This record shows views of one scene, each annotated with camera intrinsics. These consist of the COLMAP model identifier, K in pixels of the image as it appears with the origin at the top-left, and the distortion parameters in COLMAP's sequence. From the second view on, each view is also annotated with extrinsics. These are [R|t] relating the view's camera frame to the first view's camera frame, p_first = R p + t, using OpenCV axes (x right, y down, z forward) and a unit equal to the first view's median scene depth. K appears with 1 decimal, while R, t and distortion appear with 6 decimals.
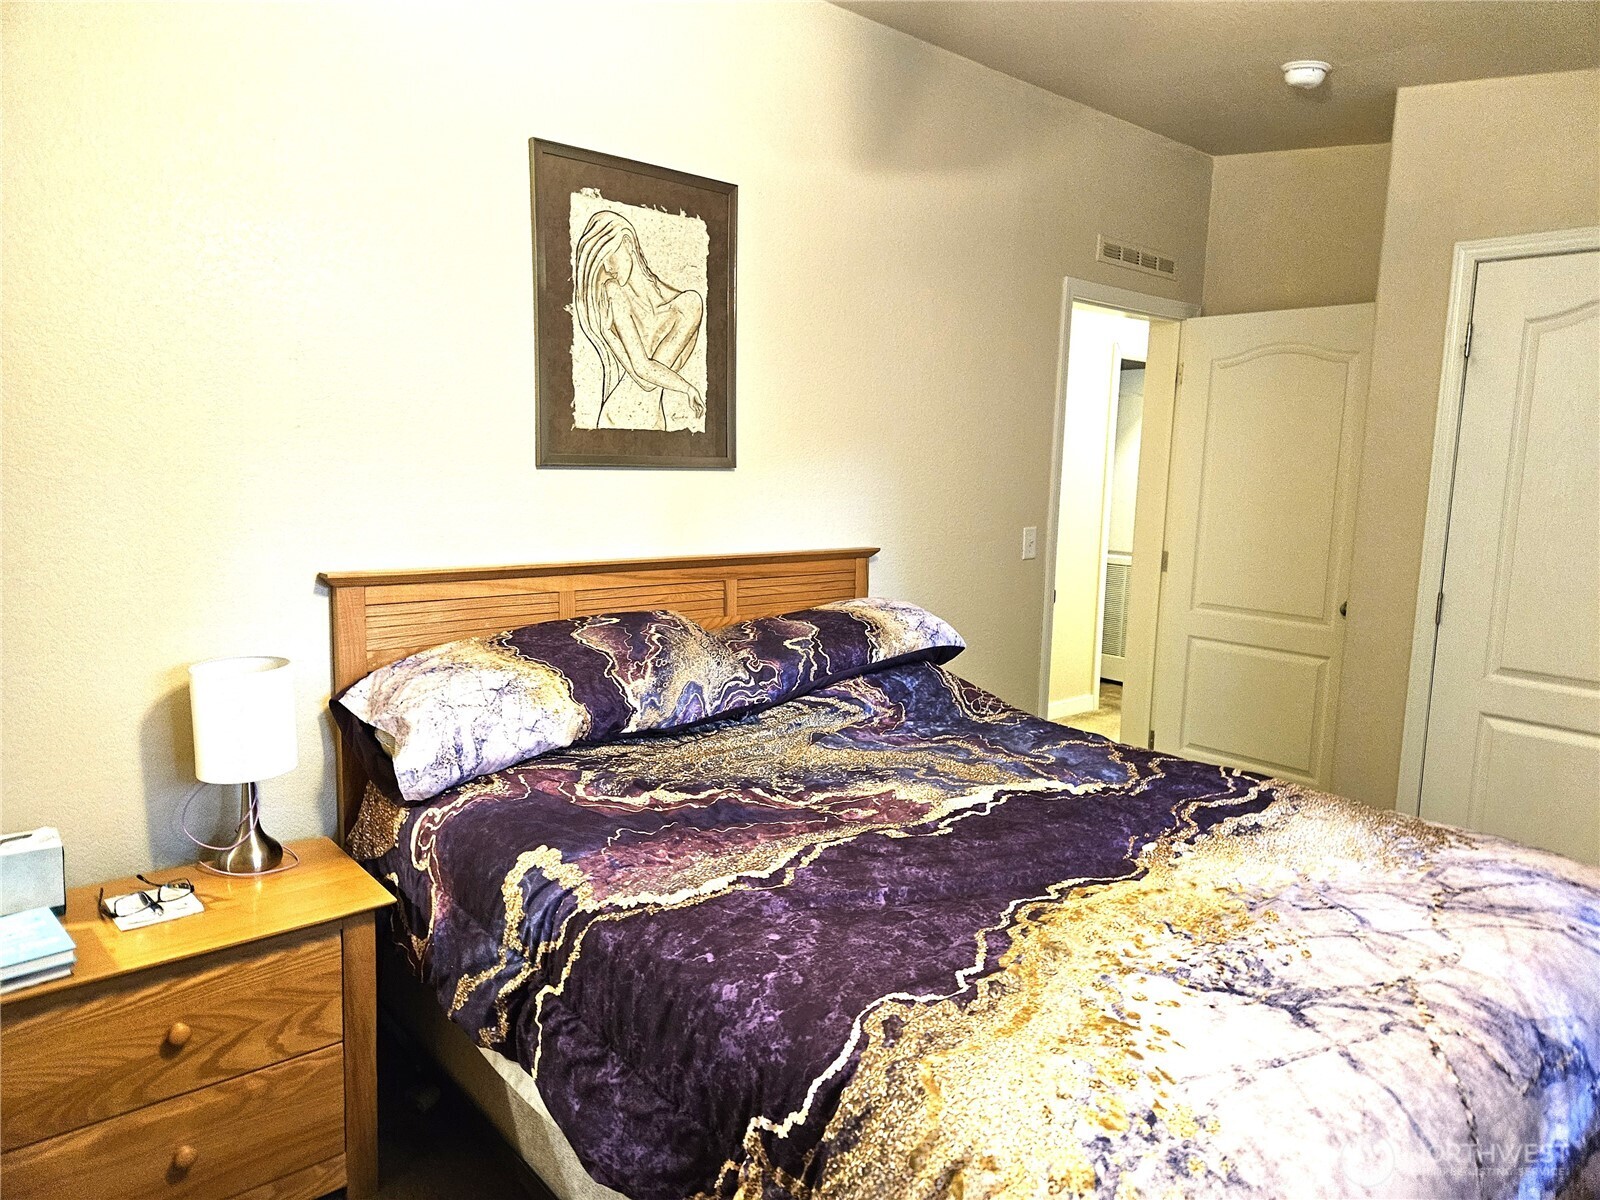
lens RADIAL K [[1068.5, 0, 805.3], [0, 1068.5, 587.1], [0, 0, 1]] dist [0.068419, -0.050411]
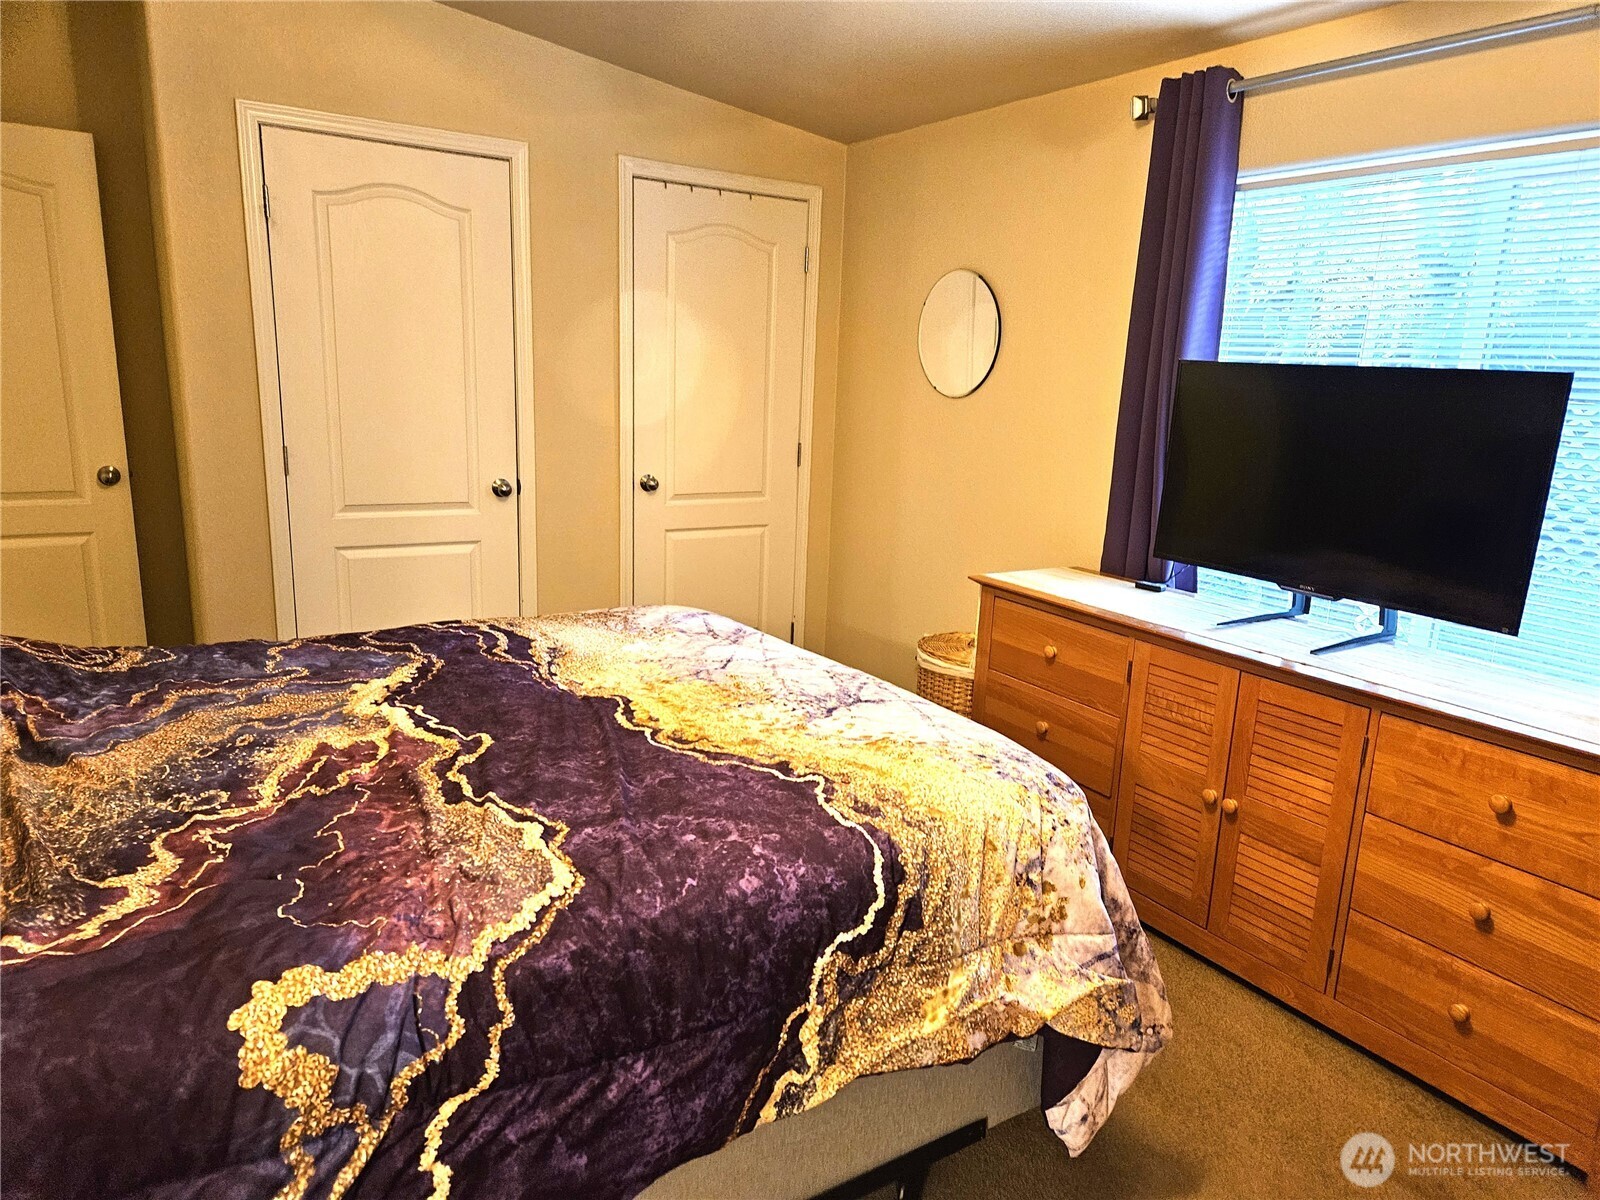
lens RADIAL K [[1068.5, 0, 808.0], [0, 1068.5, 608.9], [0, 0, 1]] dist [0.068419, -0.050411]
pose [[0.144822, -0.245406, 0.958542, -0.638344], [0.085351, 0.968242, 0.234995, -0.072997], [-0.985770, 0.047780, 0.161168, 0.502825]]
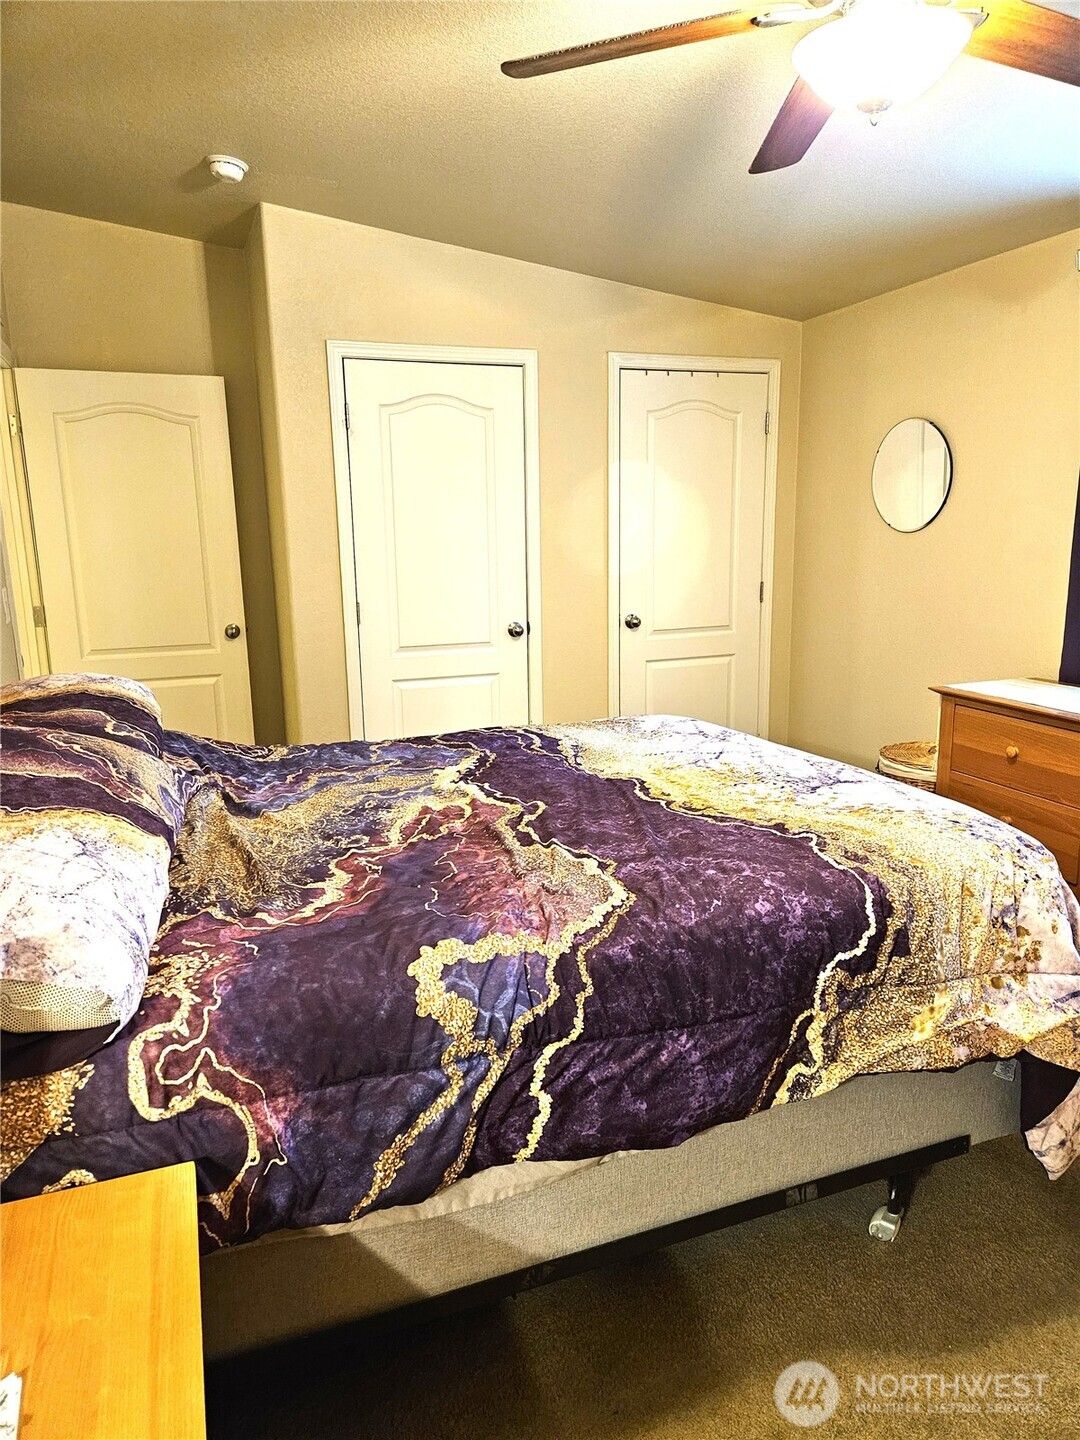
lens RADIAL K [[961.6, 0, 535.7], [0, 961.6, 712.6], [0, 0, 1]] dist [0.068419, -0.050411]
pose [[0.350897, -0.214634, 0.911484, -0.766630], [0.145182, 0.974077, 0.173482, -0.059547], [-0.925091, 0.071457, 0.372962, 0.525684]]
